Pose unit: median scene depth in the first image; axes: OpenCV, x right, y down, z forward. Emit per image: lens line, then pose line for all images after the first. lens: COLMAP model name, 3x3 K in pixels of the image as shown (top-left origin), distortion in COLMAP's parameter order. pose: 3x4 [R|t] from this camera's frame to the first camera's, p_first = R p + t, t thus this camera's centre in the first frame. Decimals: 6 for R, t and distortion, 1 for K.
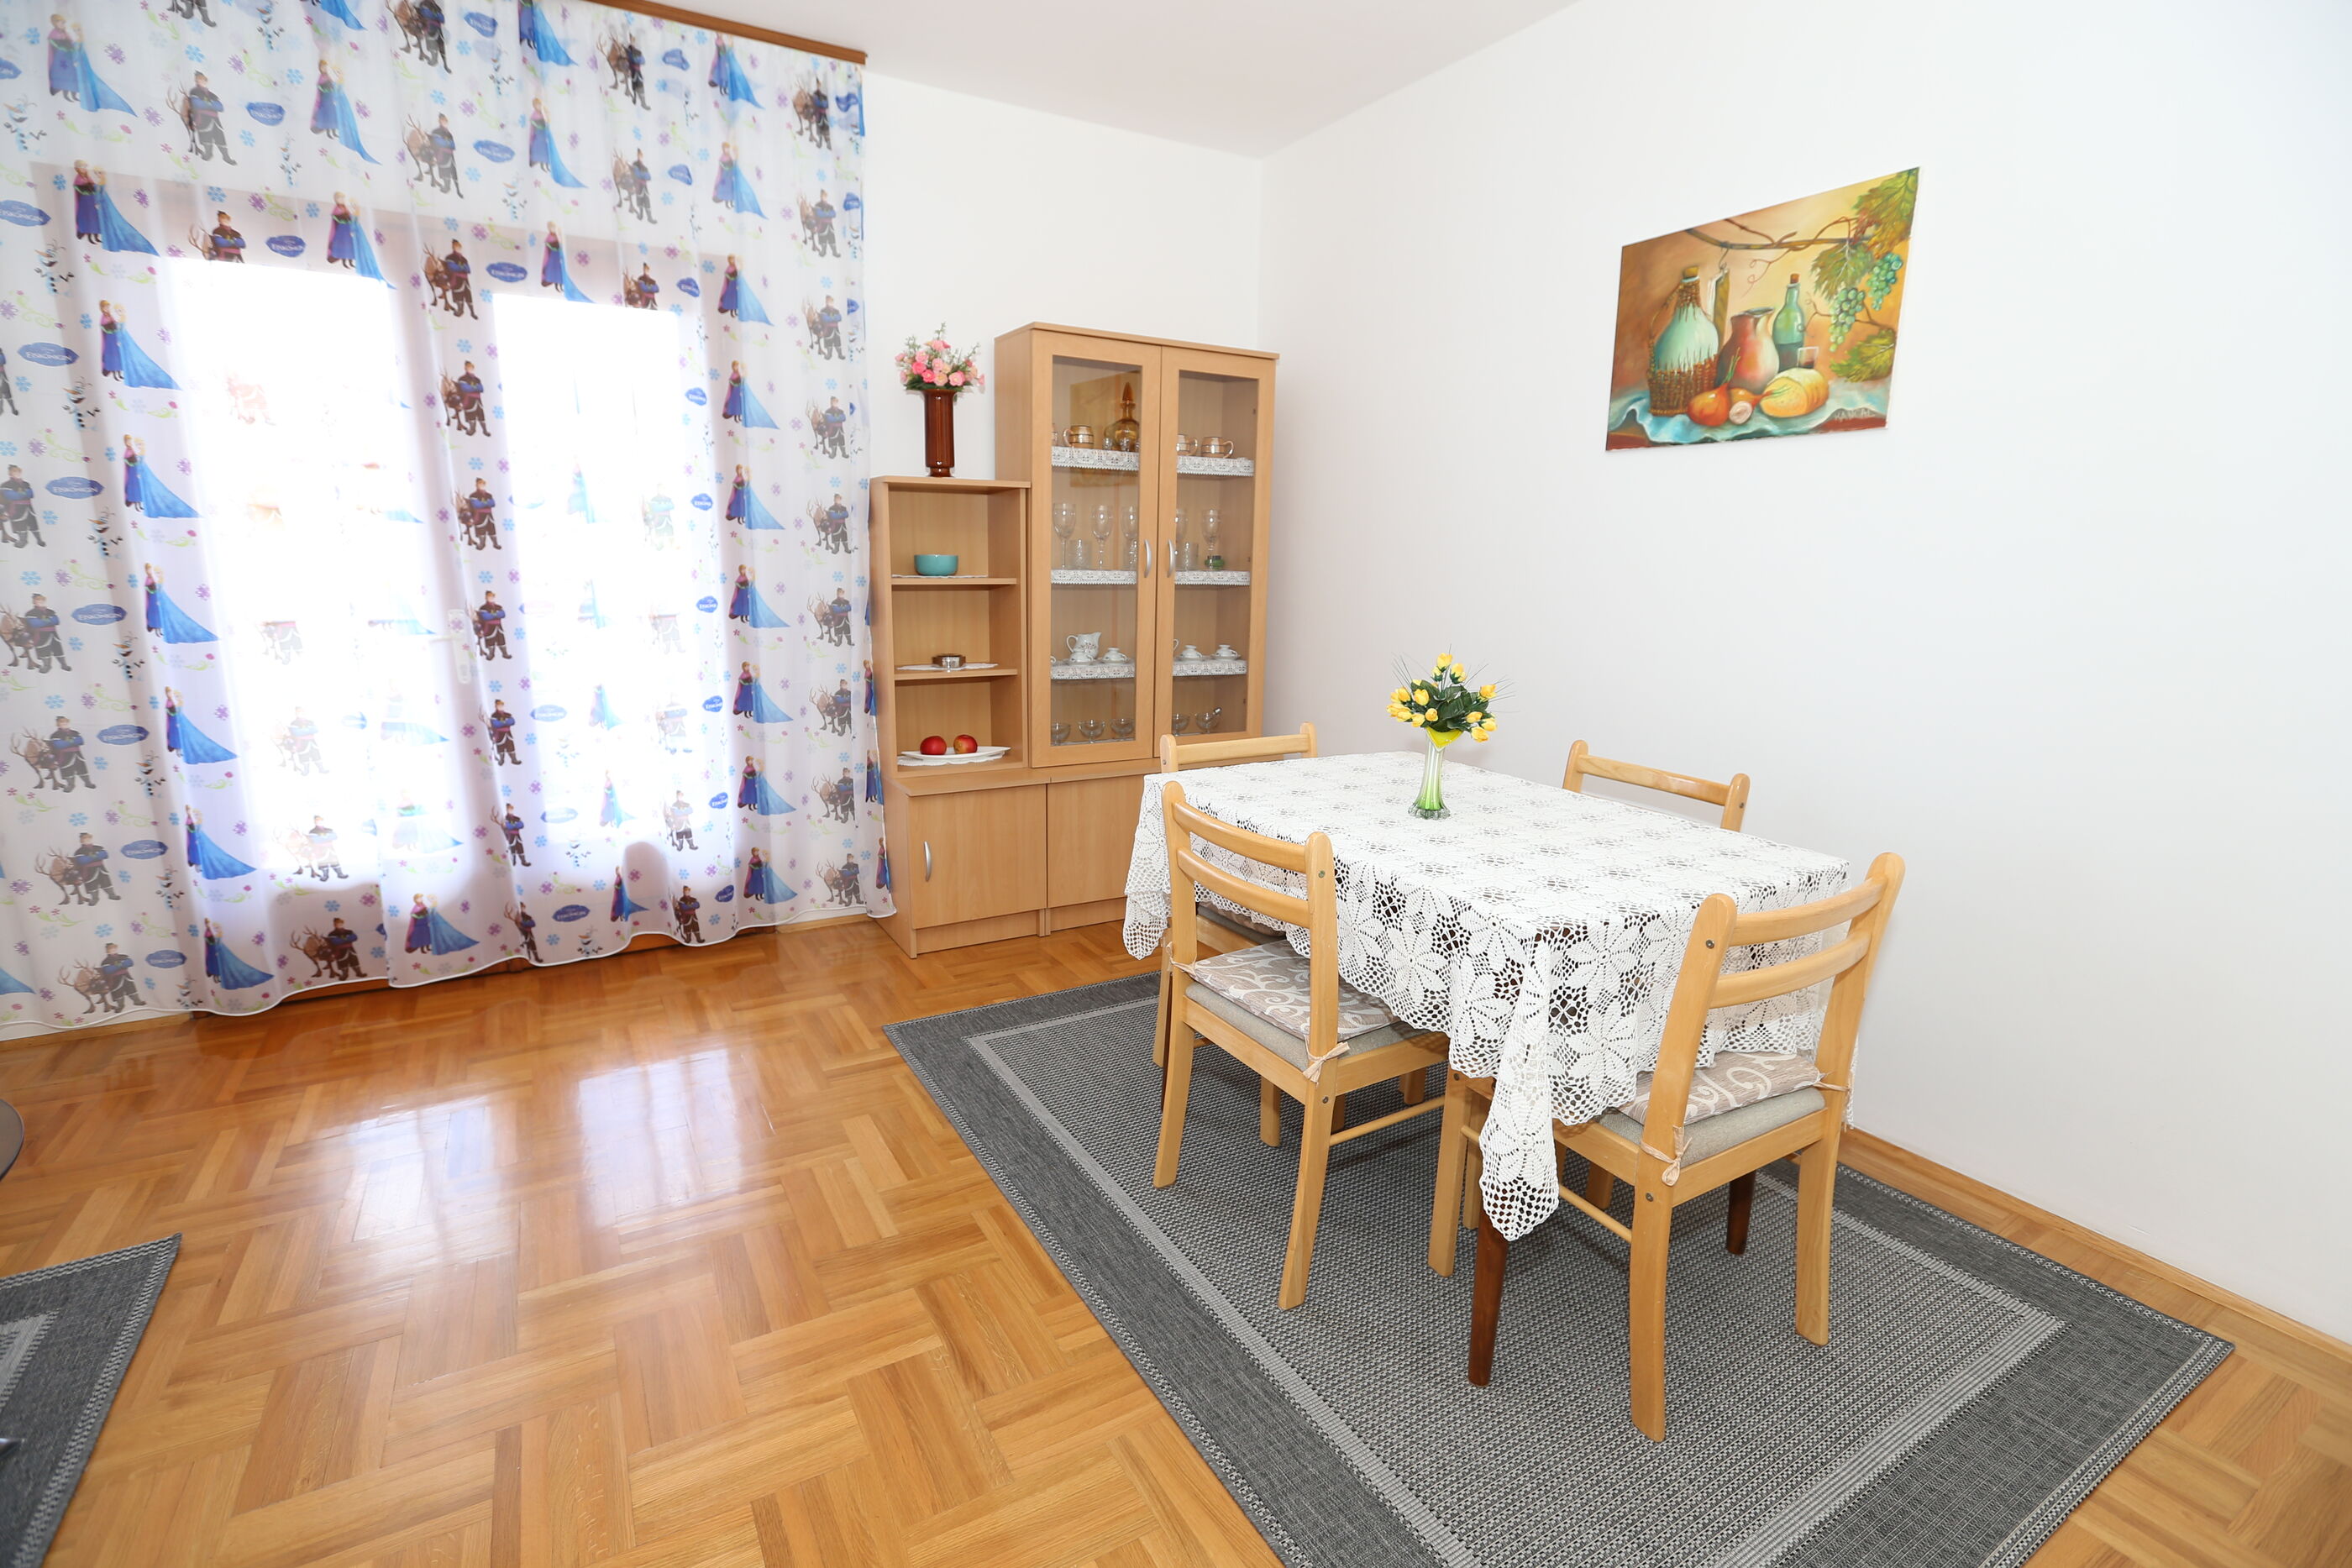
lens RADIAL K [[1050.2, 0, 1176.0], [0, 1050.2, 784.0], [0, 0, 1]] dist [-0.051602, 0.025624]
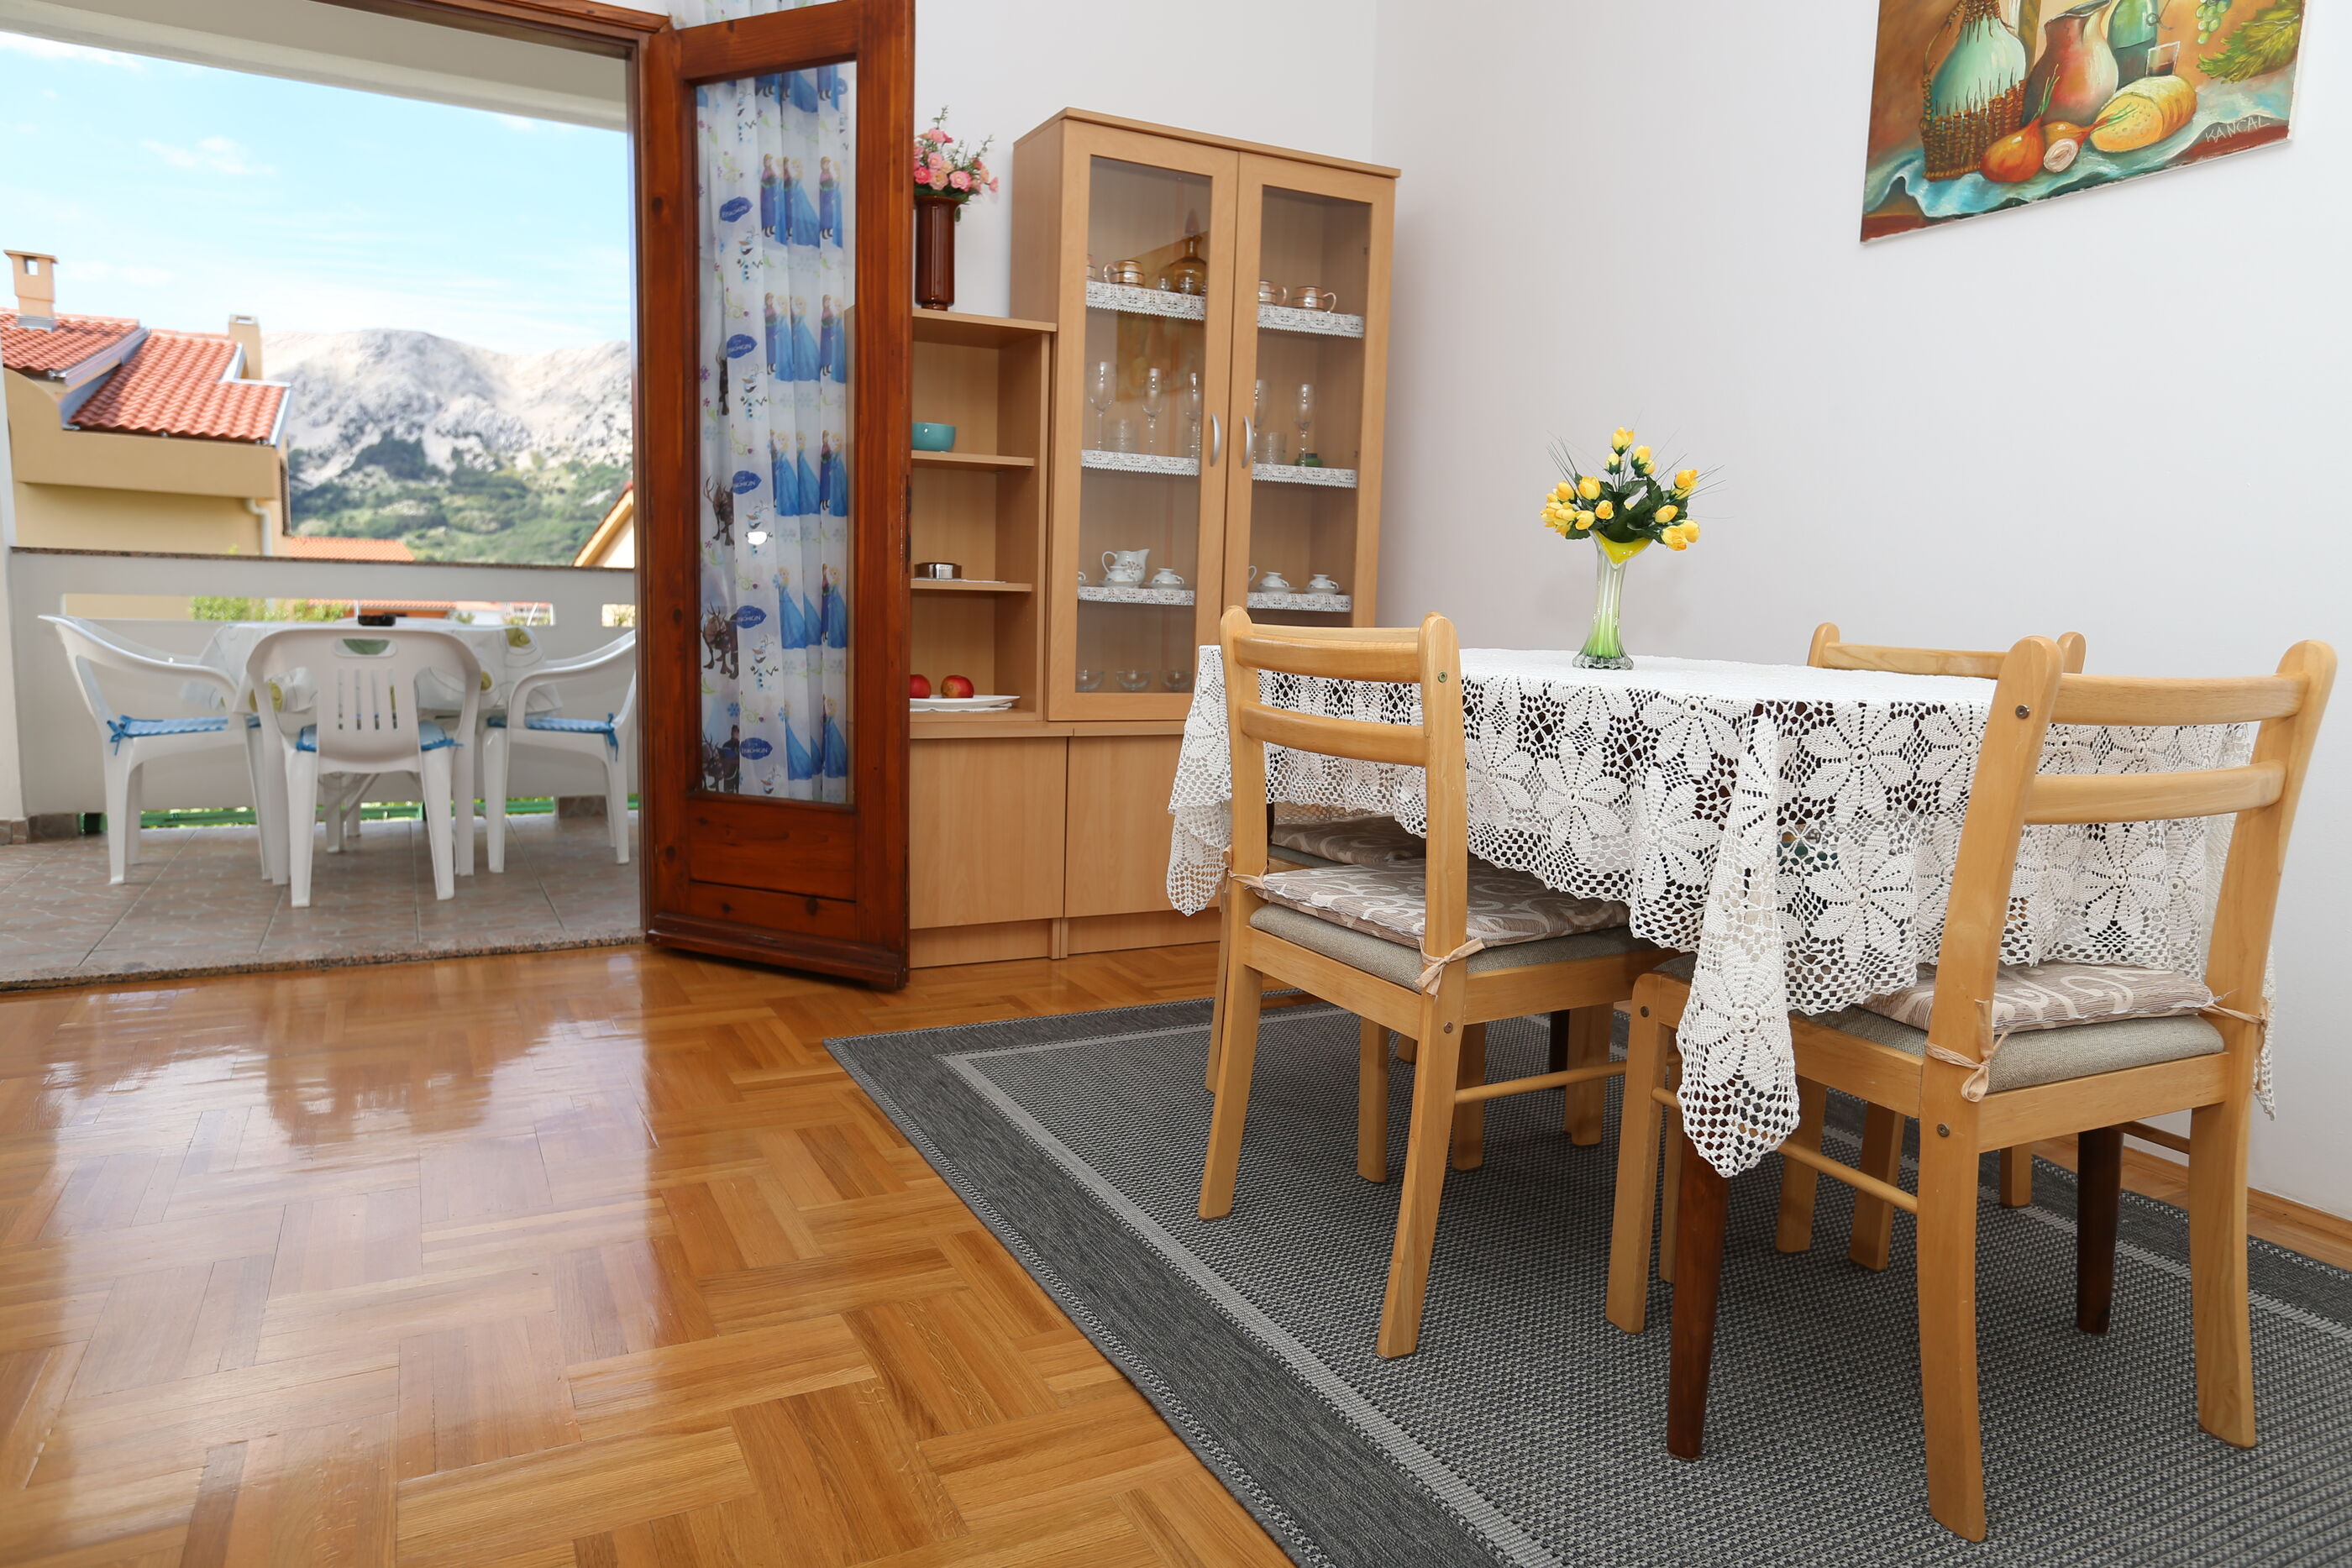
lens RADIAL K [[1462.9, 0, 1176.0], [0, 1462.9, 784.0], [0, 0, 1]] dist [-0.025000, 0.039197]
pose [[0.998125, 0.016506, -0.058933, 0.017147], [-0.021727, 0.995788, -0.089075, 0.205134], [0.057215, 0.090189, 0.994280, 0.024573]]
